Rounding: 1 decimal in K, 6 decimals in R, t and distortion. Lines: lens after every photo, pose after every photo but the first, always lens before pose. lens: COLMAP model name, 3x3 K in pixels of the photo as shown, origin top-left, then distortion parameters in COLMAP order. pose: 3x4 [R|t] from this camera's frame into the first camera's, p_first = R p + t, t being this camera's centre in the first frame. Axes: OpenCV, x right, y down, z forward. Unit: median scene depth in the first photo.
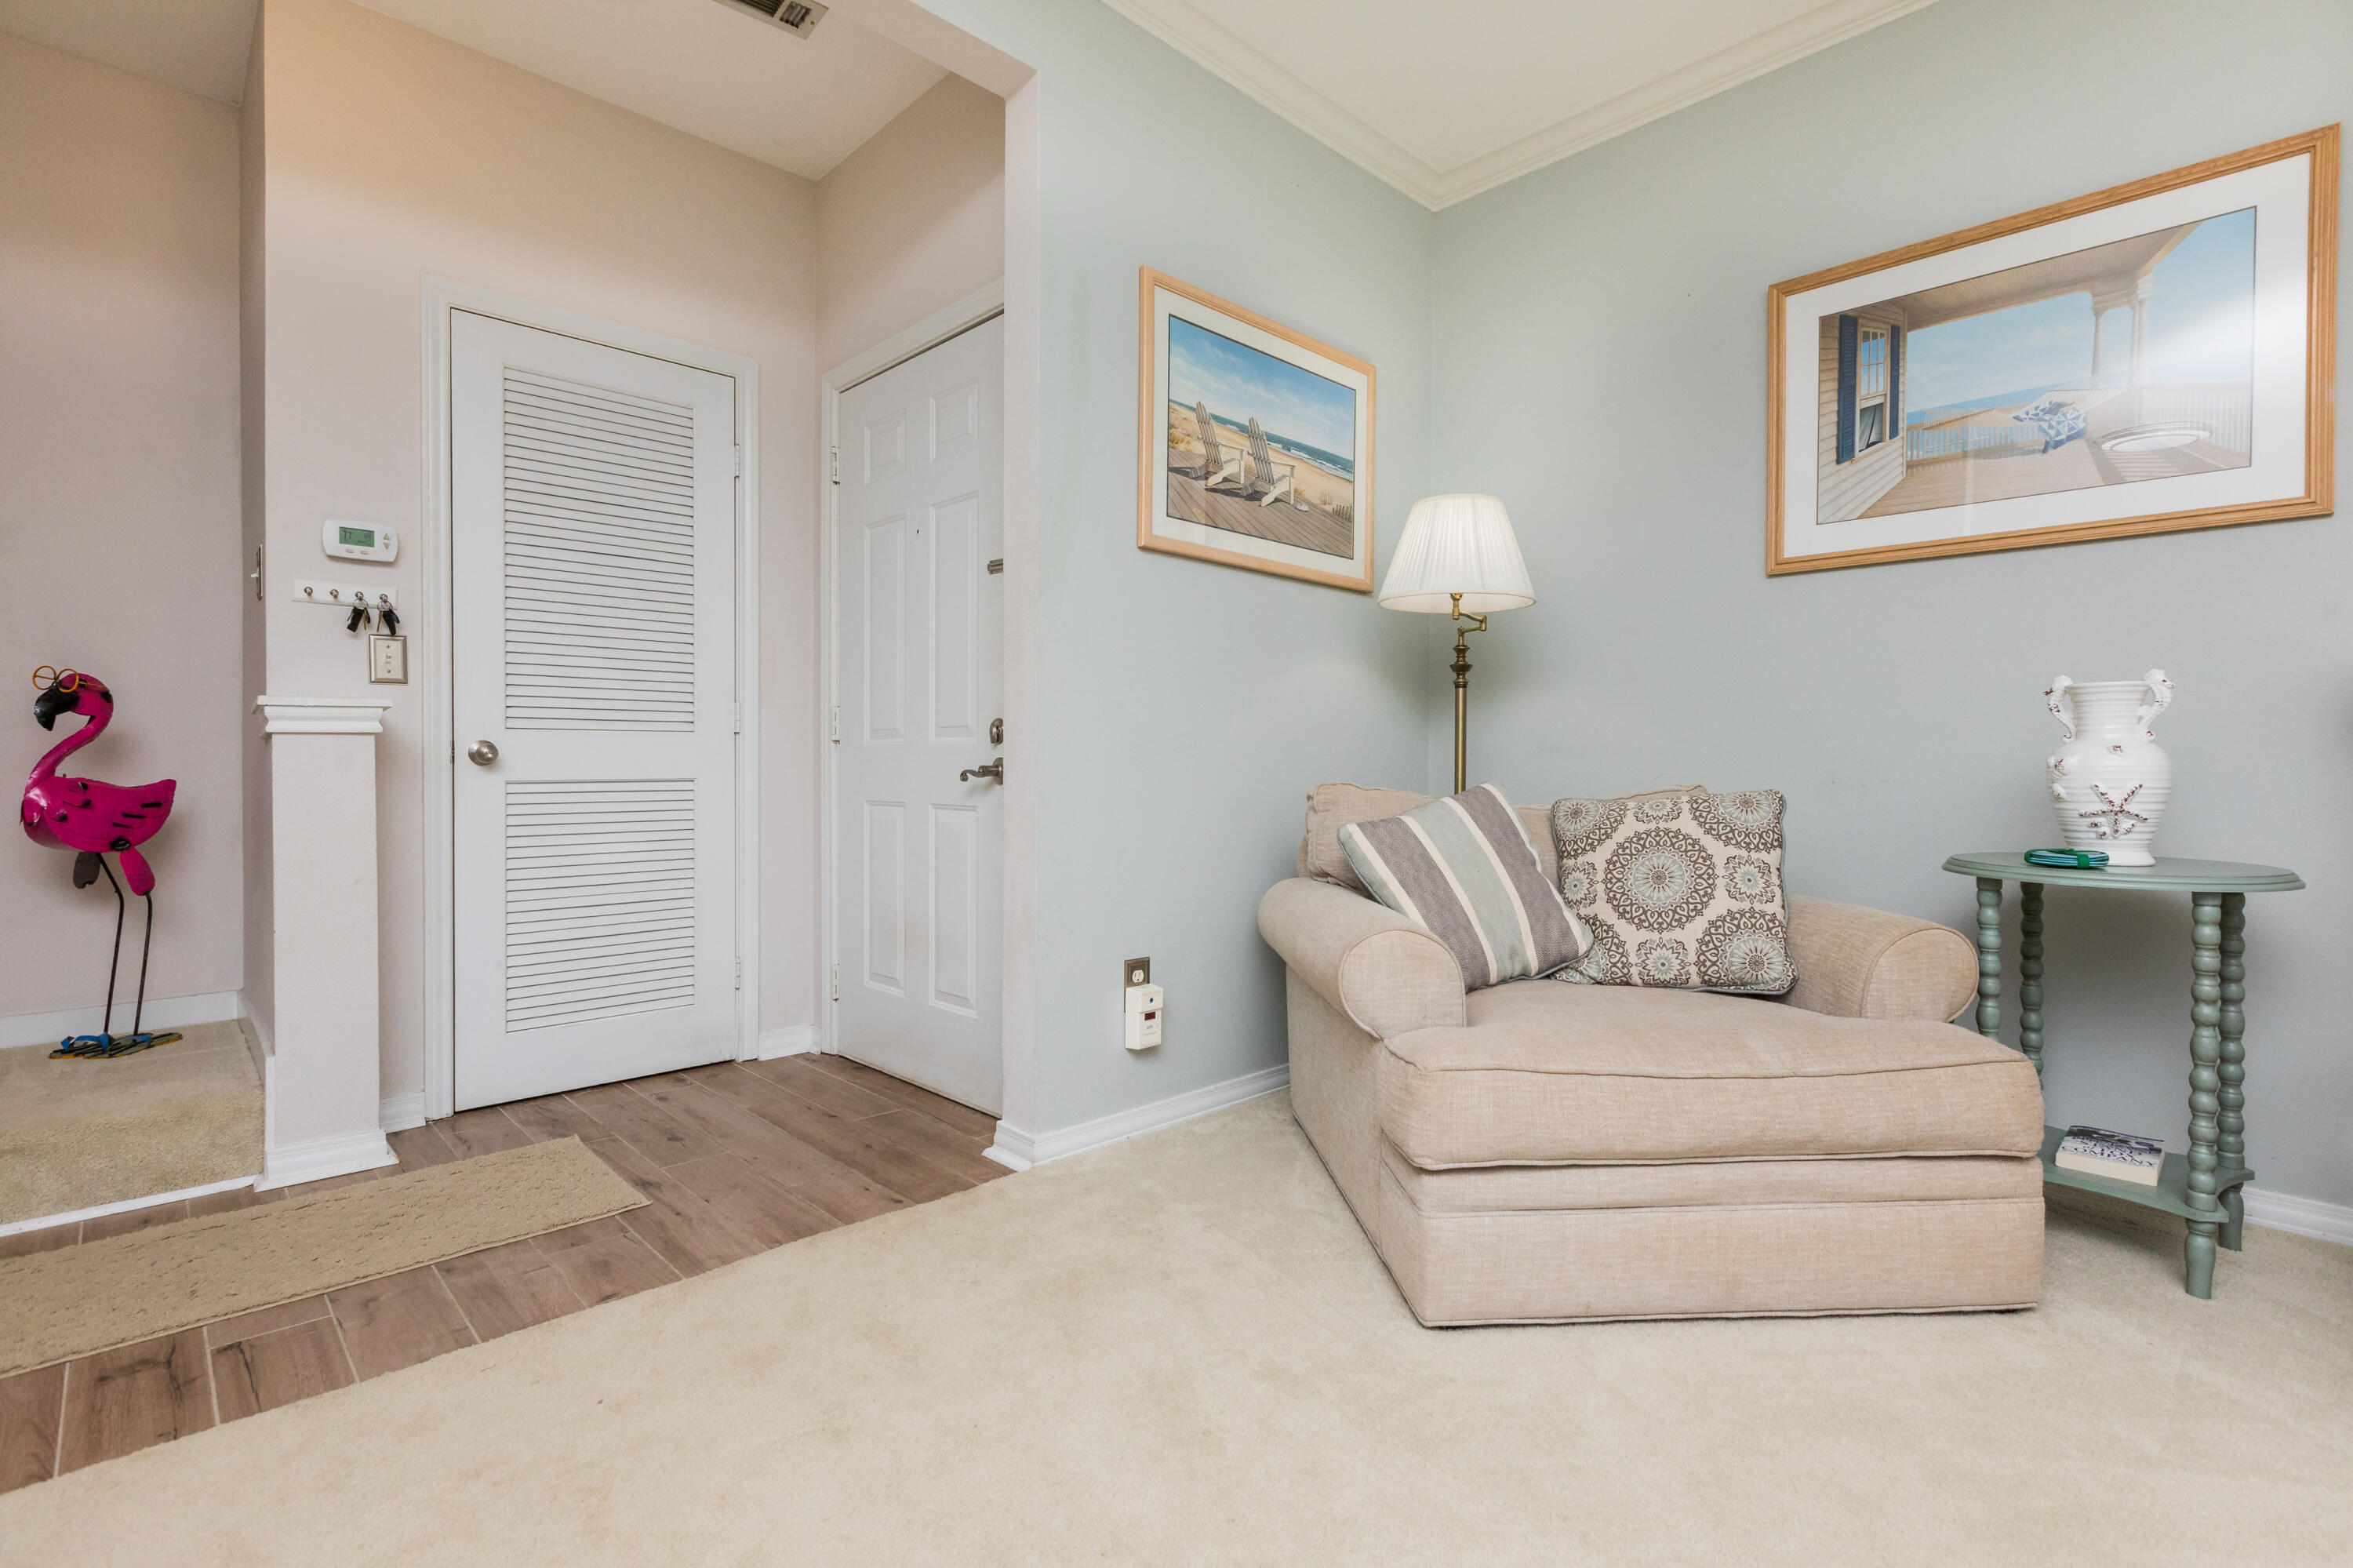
lens RADIAL K [[1058.6, 0, 1172.3], [0, 1058.6, 794.1], [0, 0, 1]] dist [0.000683, -0.000182]
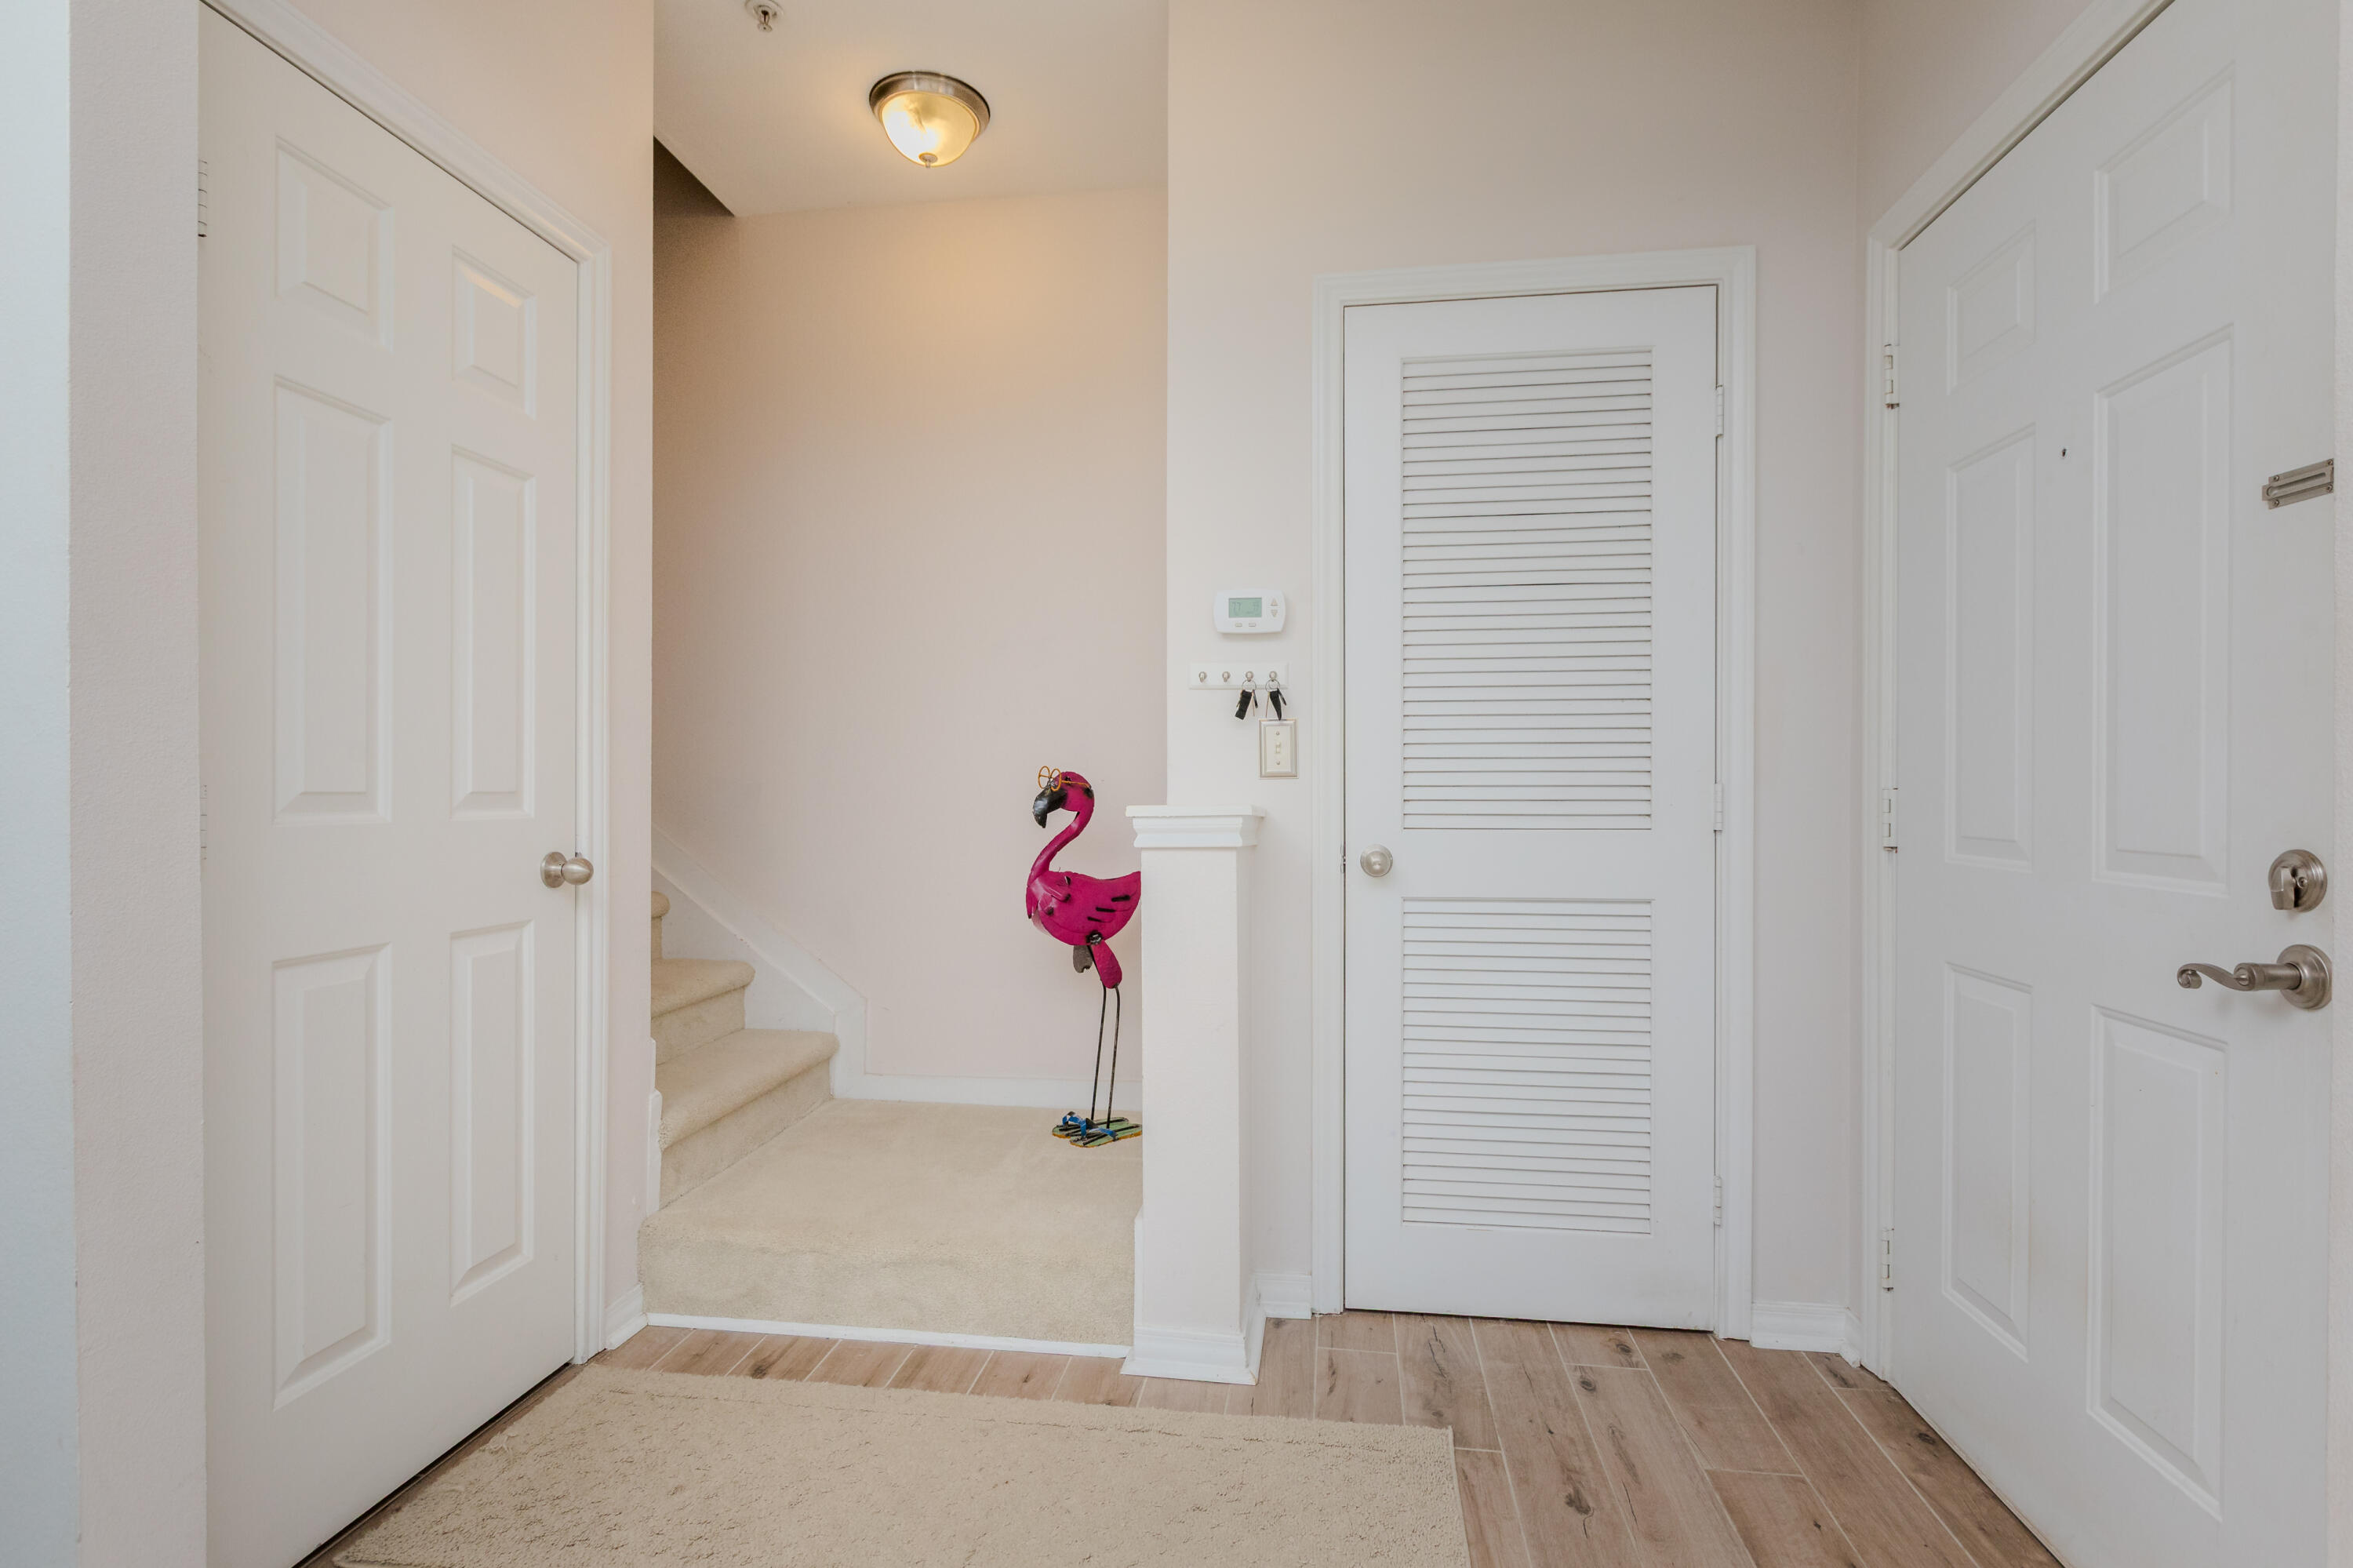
lens RADIAL K [[1133.4, 0, 1176.5], [0, 1133.4, 784.0], [0, 0, 1]] dist [-0.006217, 0.000539]
pose [[0.617929, -0.003735, -0.786225, -0.089613], [-0.022846, 0.999481, -0.022703, -0.076609], [0.785902, 0.031991, 0.617523, 0.384539]]
